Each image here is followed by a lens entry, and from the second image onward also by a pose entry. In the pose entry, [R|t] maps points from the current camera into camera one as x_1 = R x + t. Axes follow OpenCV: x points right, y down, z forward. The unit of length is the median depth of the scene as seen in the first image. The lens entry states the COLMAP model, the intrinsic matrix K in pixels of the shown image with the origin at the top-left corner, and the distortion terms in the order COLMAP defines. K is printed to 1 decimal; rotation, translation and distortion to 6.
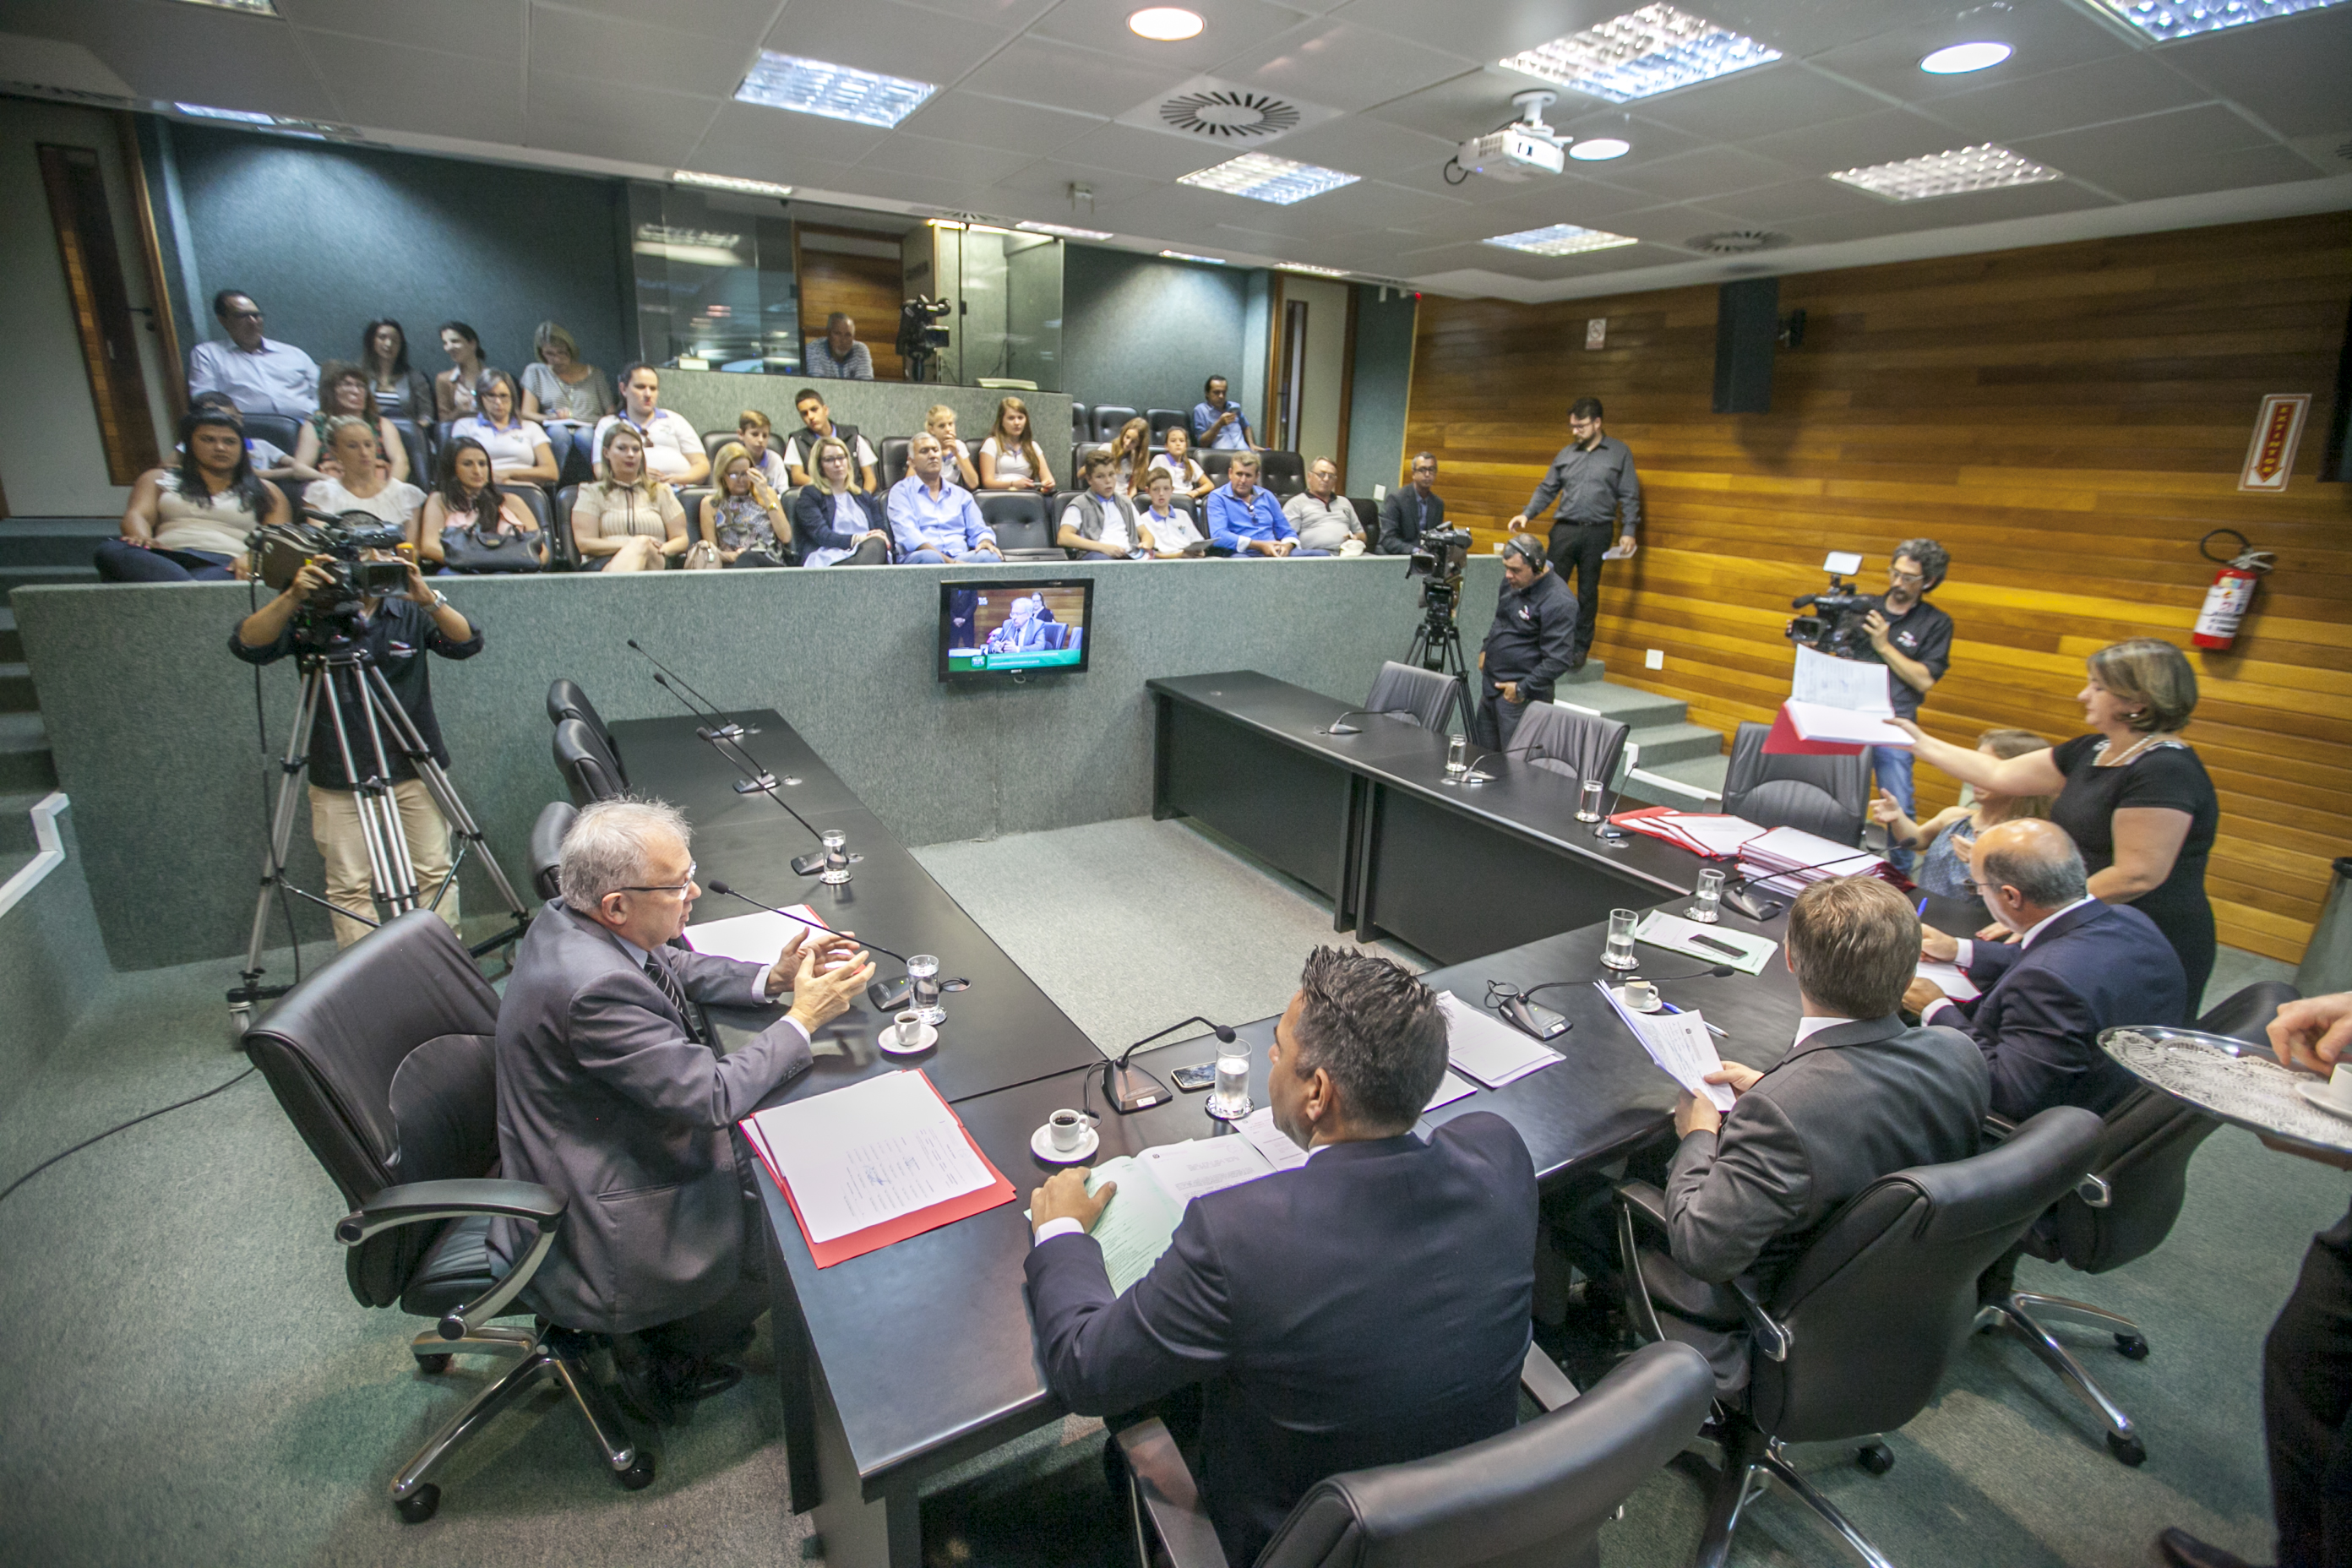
lens RADIAL K [[1118.8, 0, 1173.1], [0, 1118.8, 753.0], [0, 0, 1]] dist [-0.055768, 0.037156]
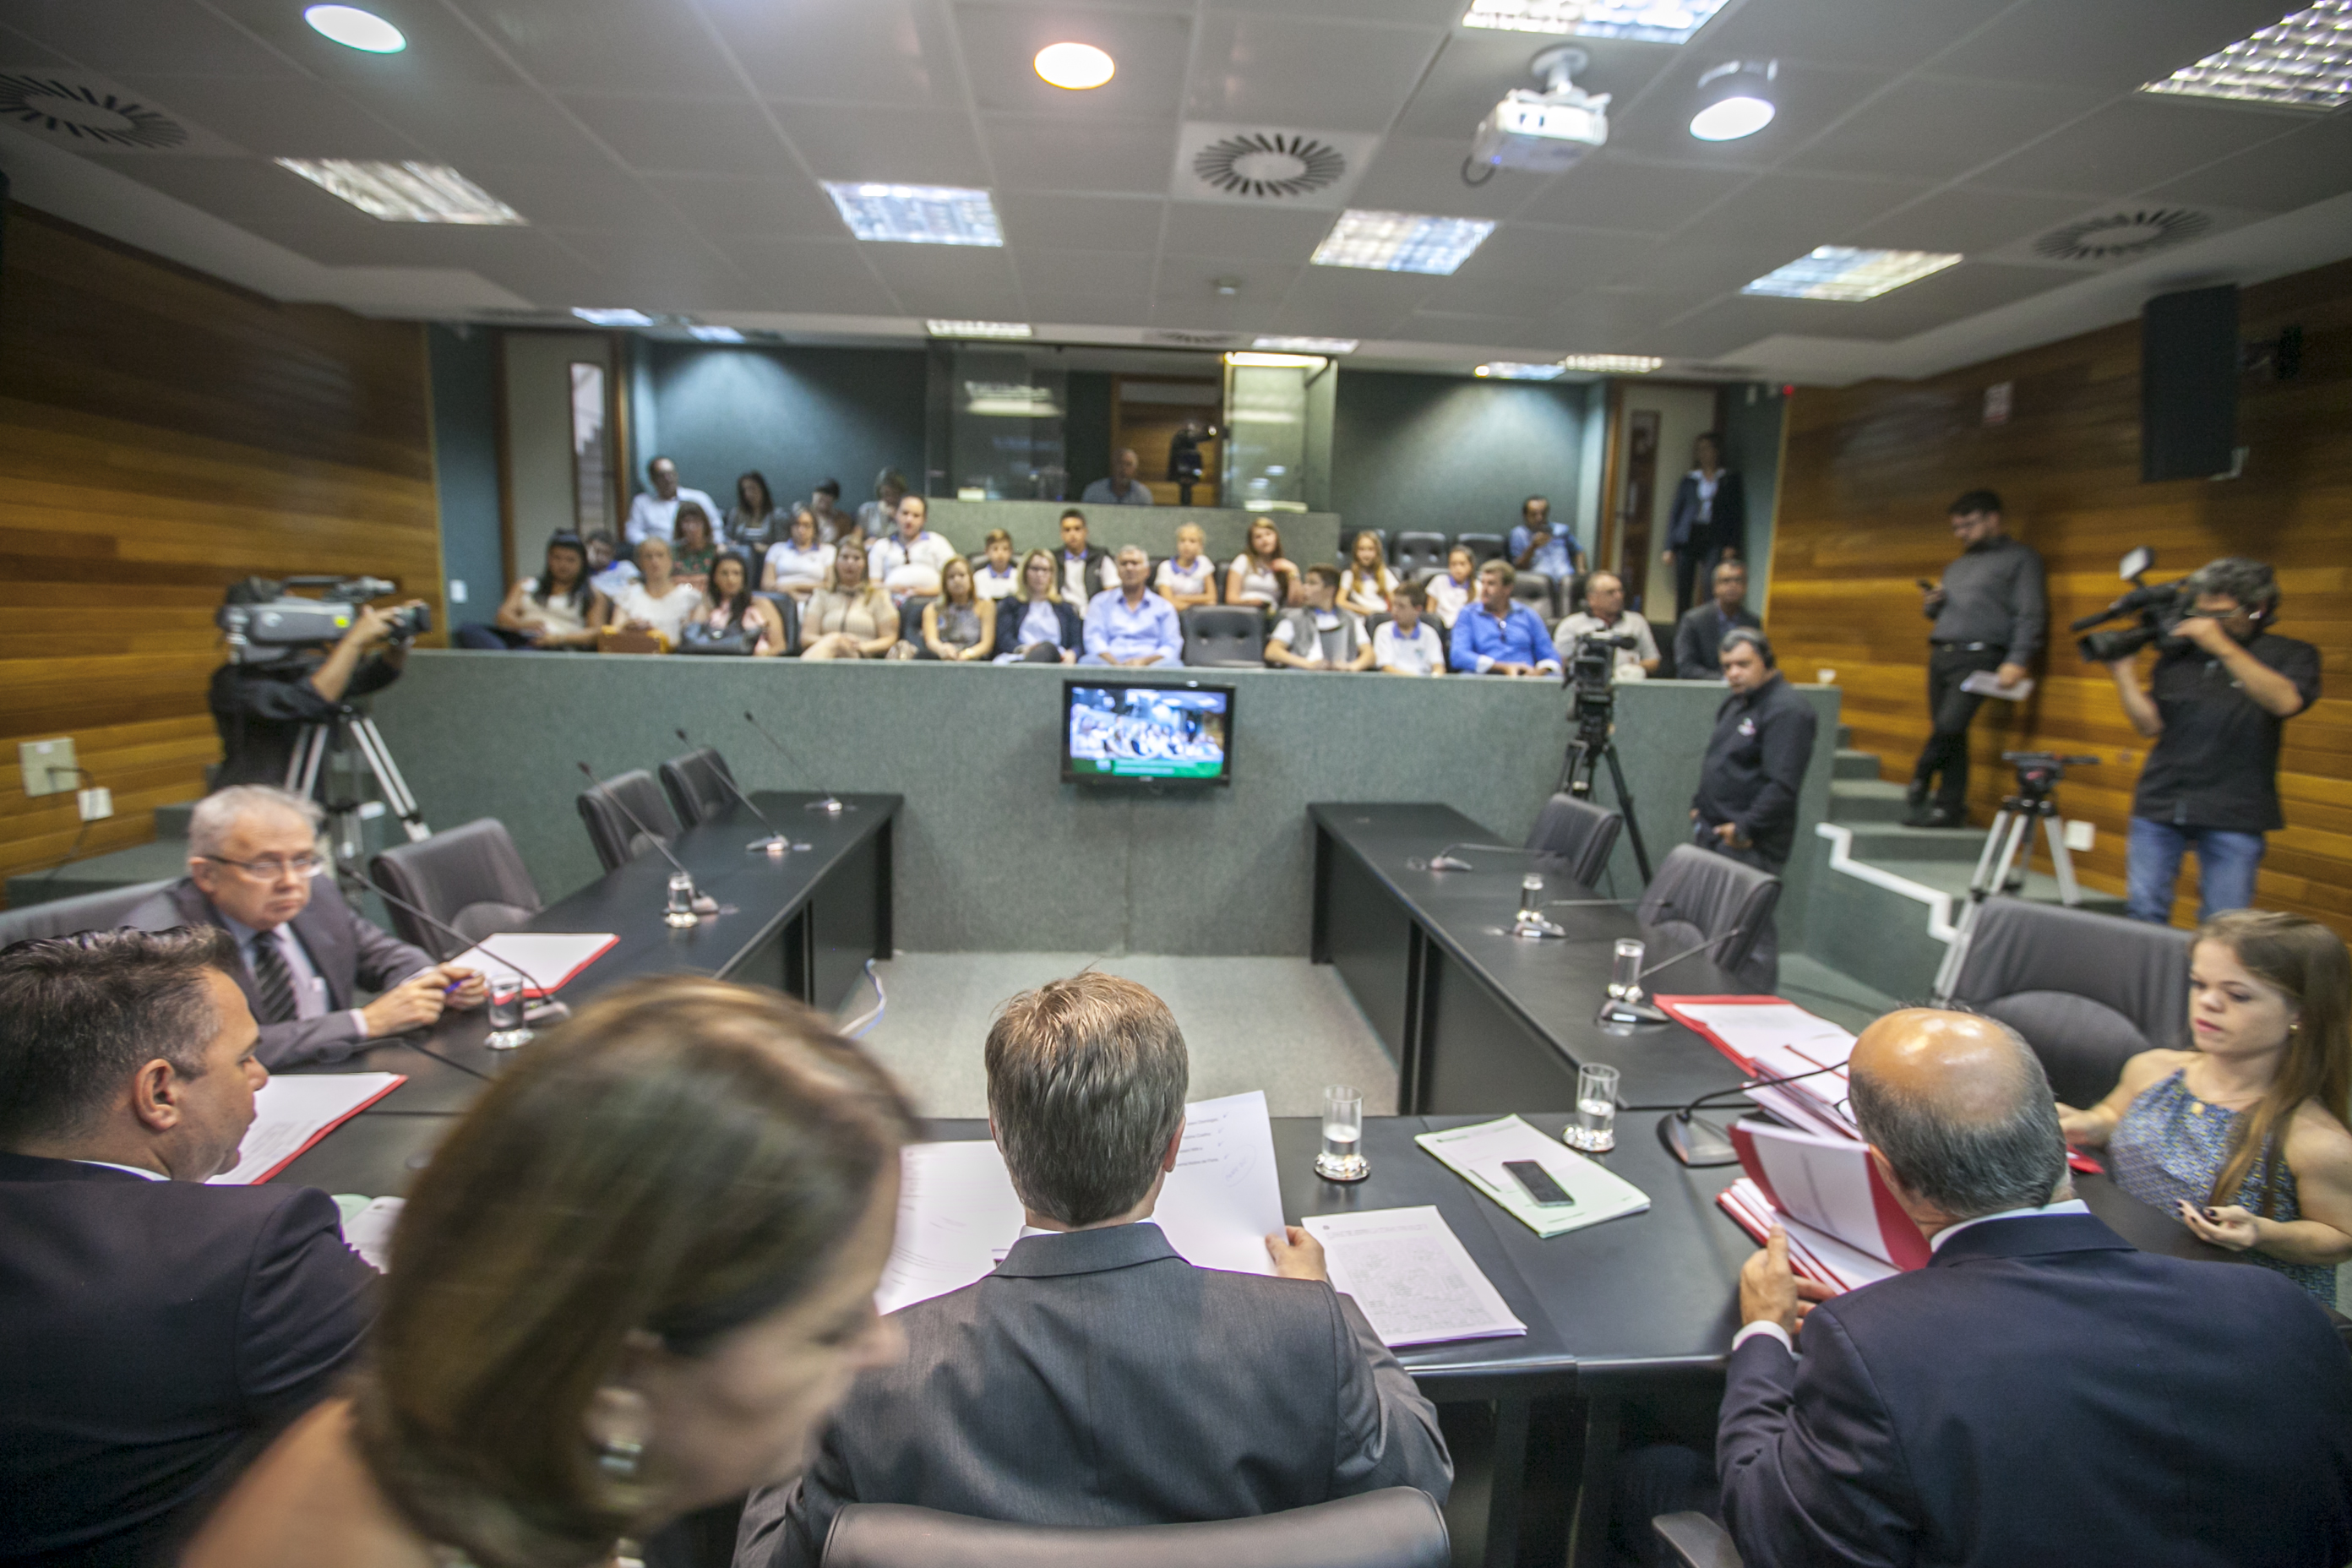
lens RADIAL K [[1118.8, 0, 1173.1], [0, 1118.8, 753.0], [0, 0, 1]] dist [-0.055768, 0.037156]
pose [[0.897818, 0.049376, -0.437590, 0.272635], [-0.112972, 0.986264, -0.120503, 0.015935], [0.425630, 0.157625, 0.891063, 0.150782]]
